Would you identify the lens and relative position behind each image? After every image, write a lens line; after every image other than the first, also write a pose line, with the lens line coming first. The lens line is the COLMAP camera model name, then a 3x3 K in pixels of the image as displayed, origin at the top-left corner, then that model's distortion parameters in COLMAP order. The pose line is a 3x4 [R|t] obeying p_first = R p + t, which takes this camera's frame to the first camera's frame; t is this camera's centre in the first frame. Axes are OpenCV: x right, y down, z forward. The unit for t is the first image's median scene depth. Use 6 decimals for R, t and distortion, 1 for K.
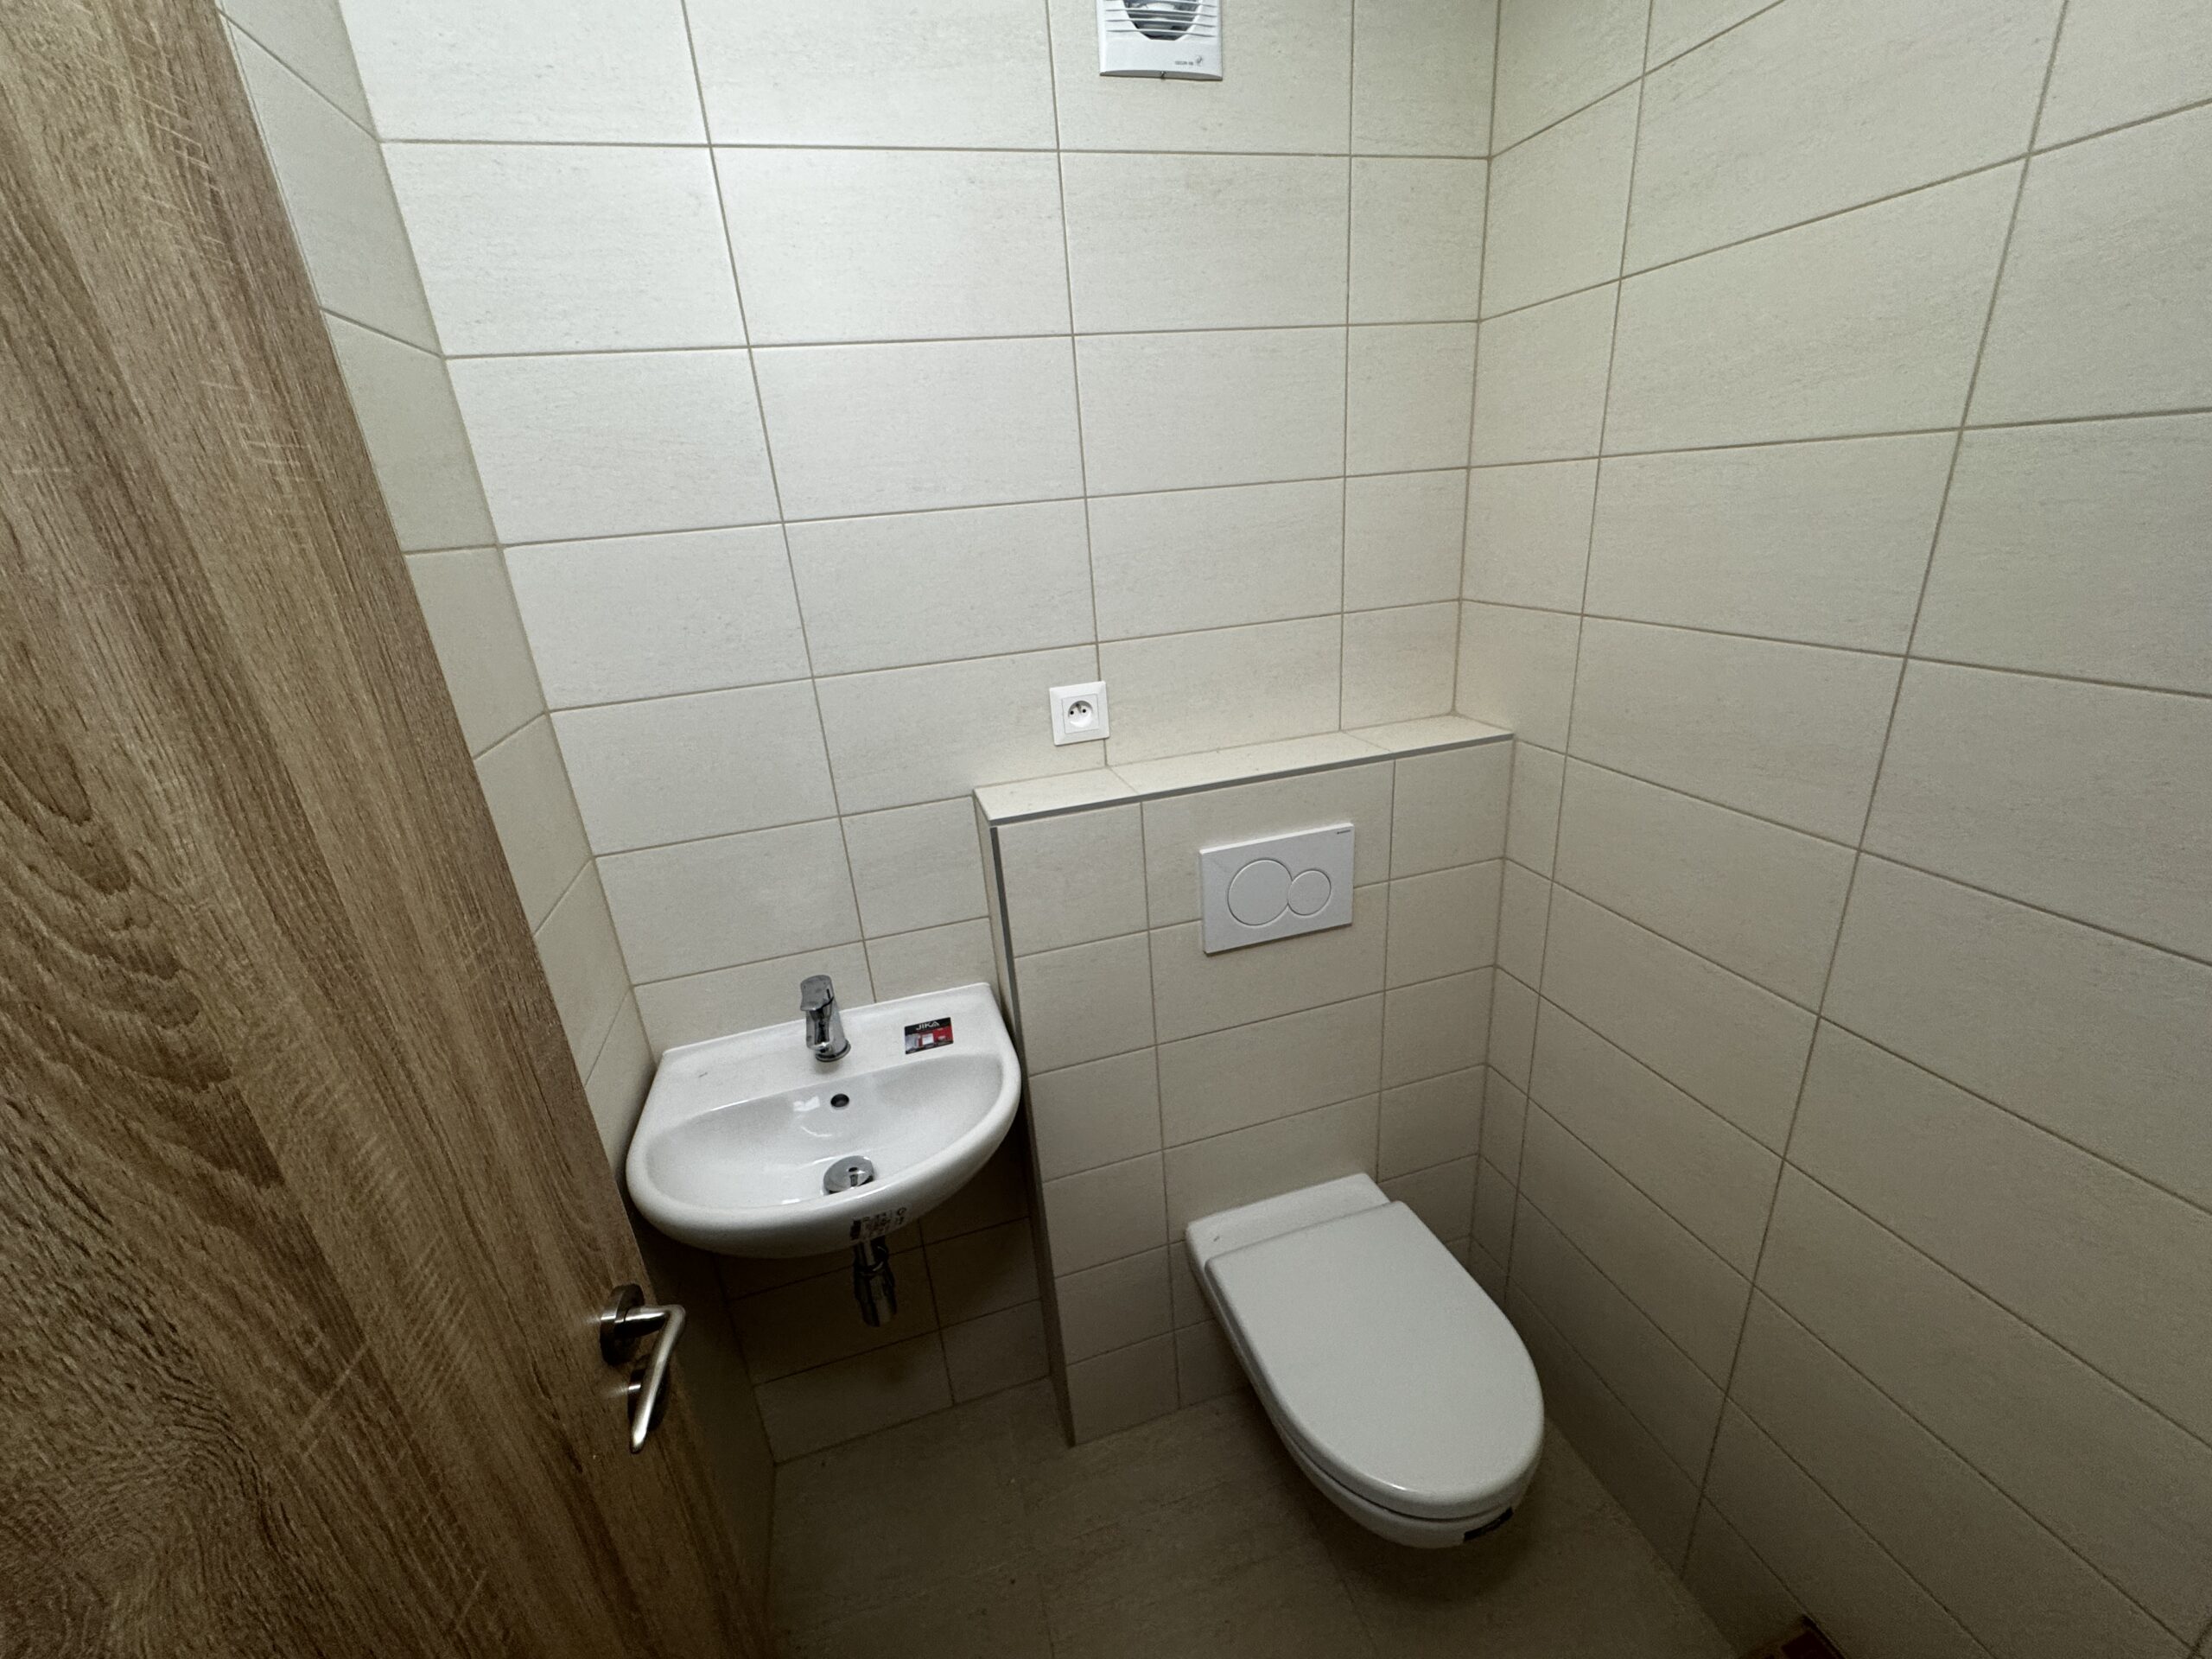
lens RADIAL K [[878.5, 0, 1088.2], [0, 878.5, 836.3], [0, 0, 1]] dist [-0.000636, -0.000315]
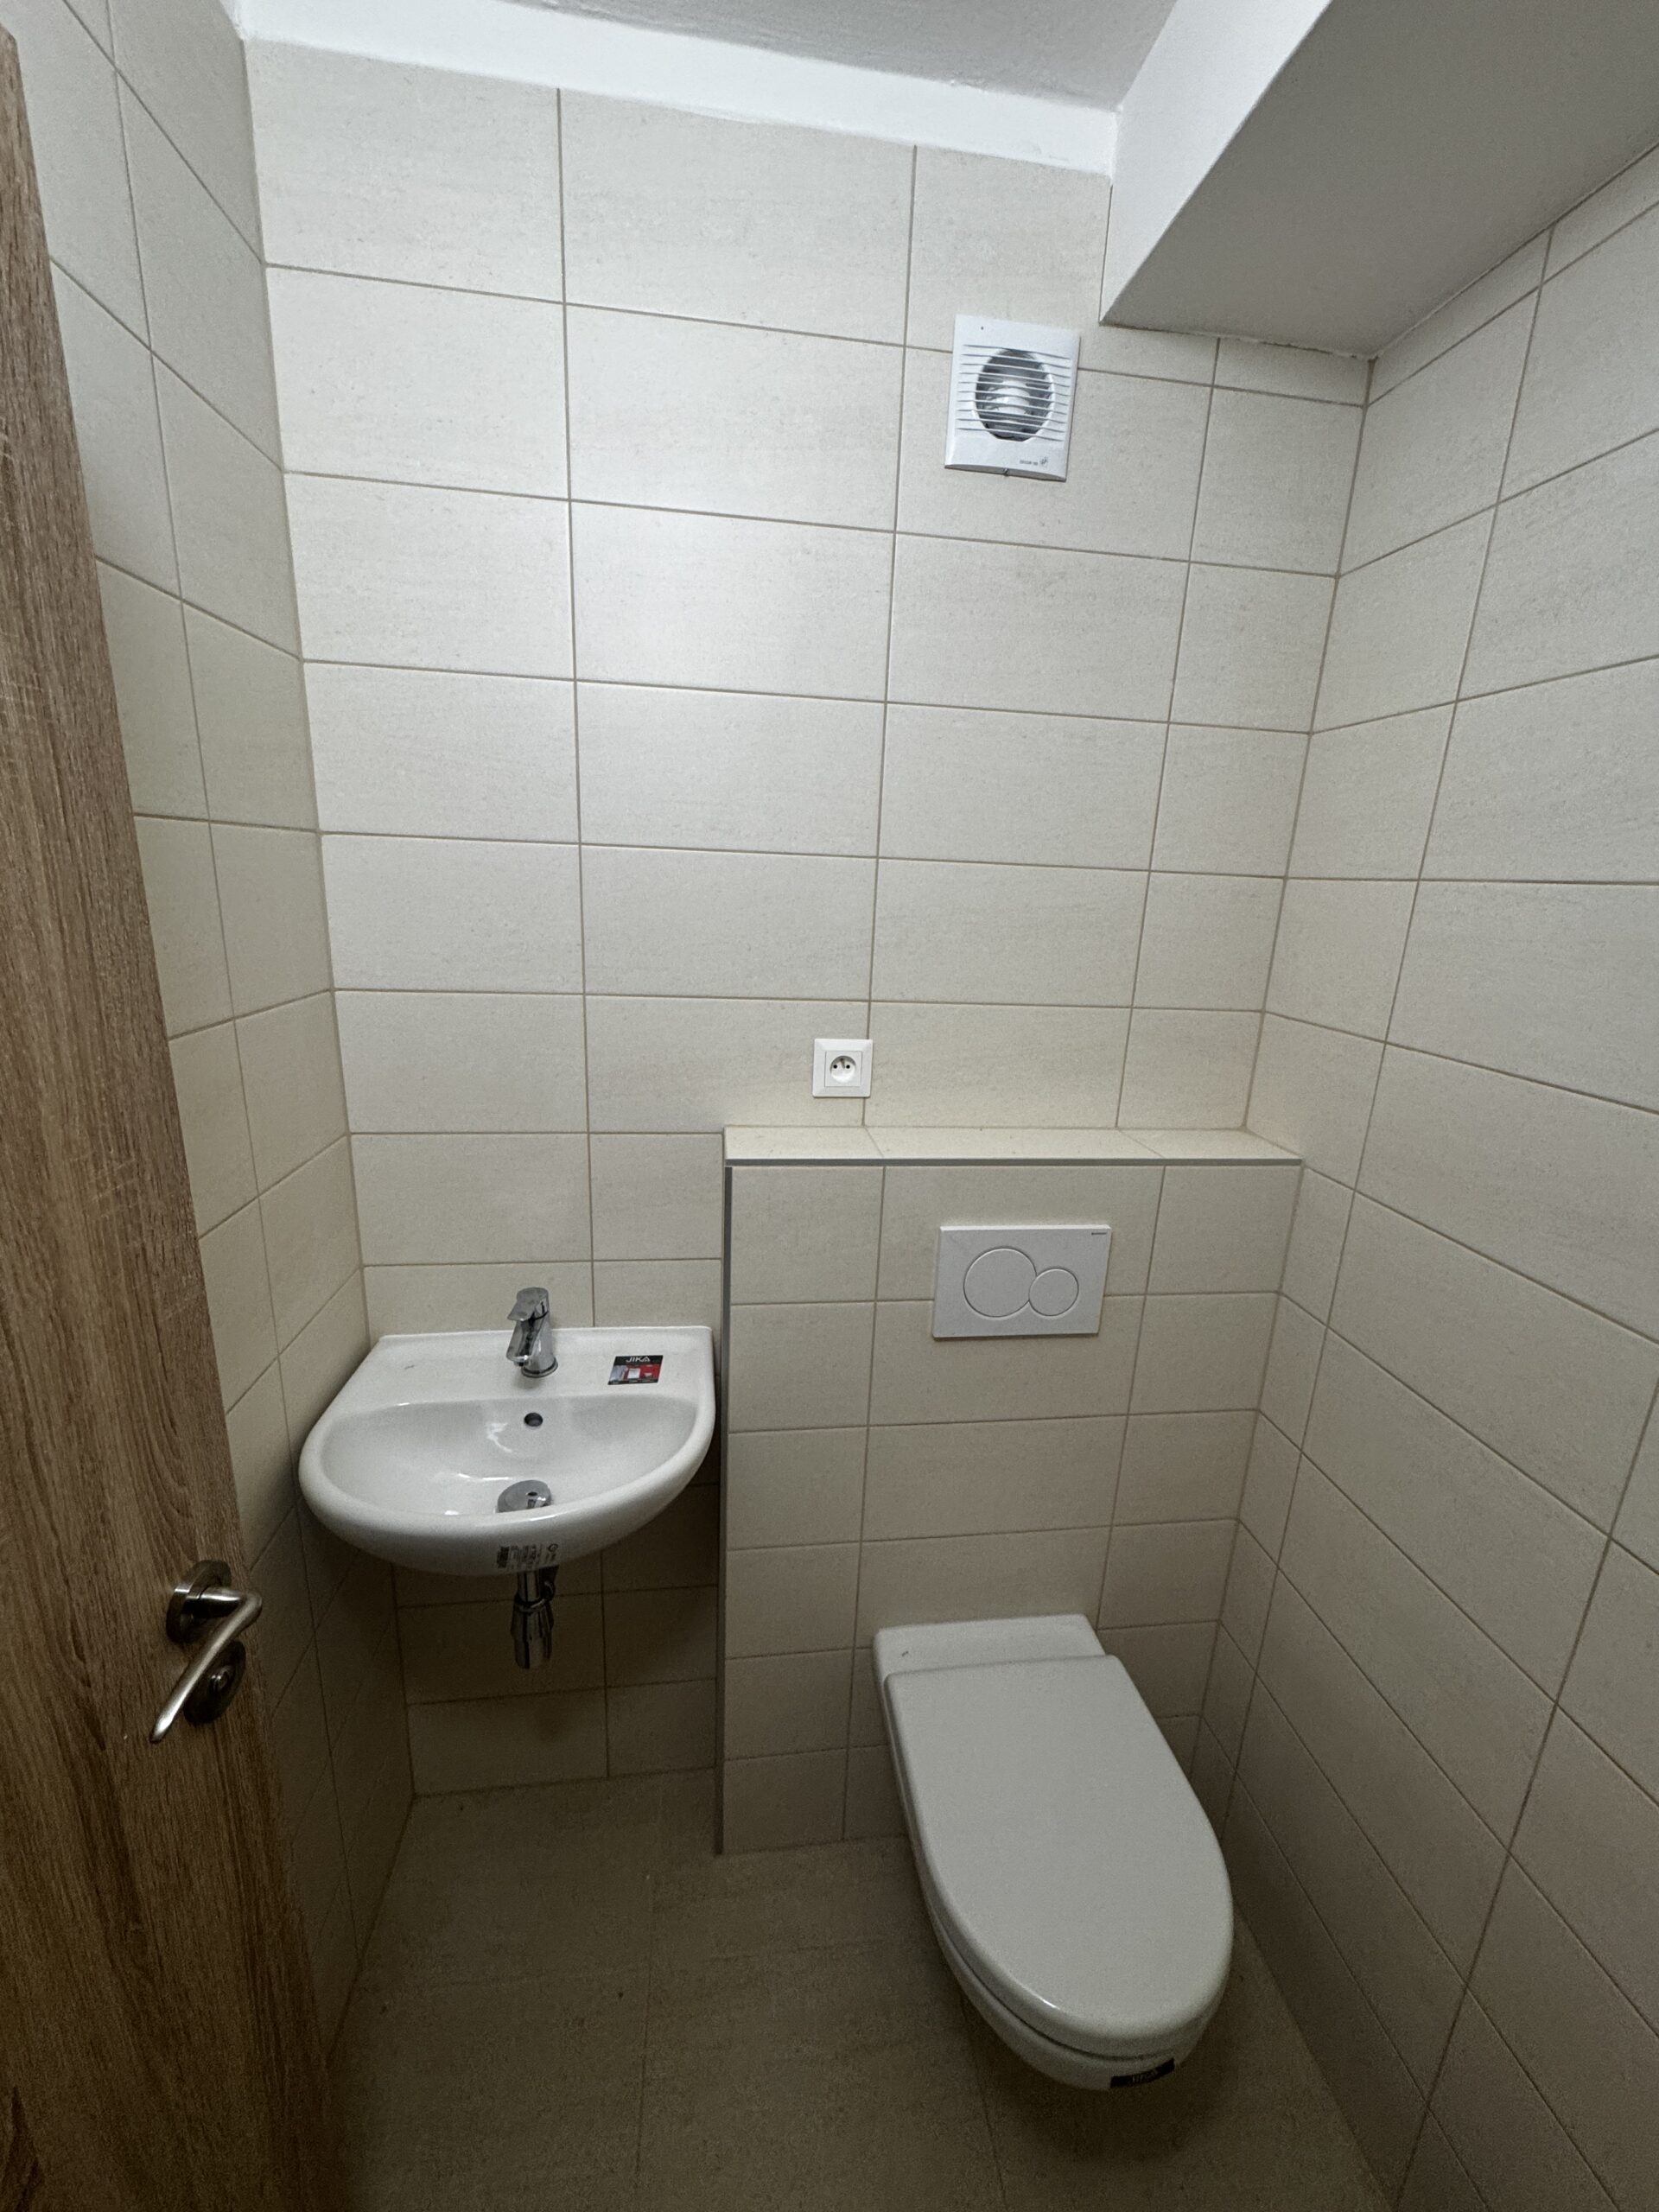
lens RADIAL K [[878.5, 0, 818.1], [0, 878.5, 1115.1], [0, 0, 1]] dist [-0.000636, -0.000315]
pose [[0.981473, 0.153755, -0.114326, 0.094777], [-0.164162, 0.982505, -0.087946, 0.002790], [0.098804, 0.105085, 0.989543, 0.033348]]
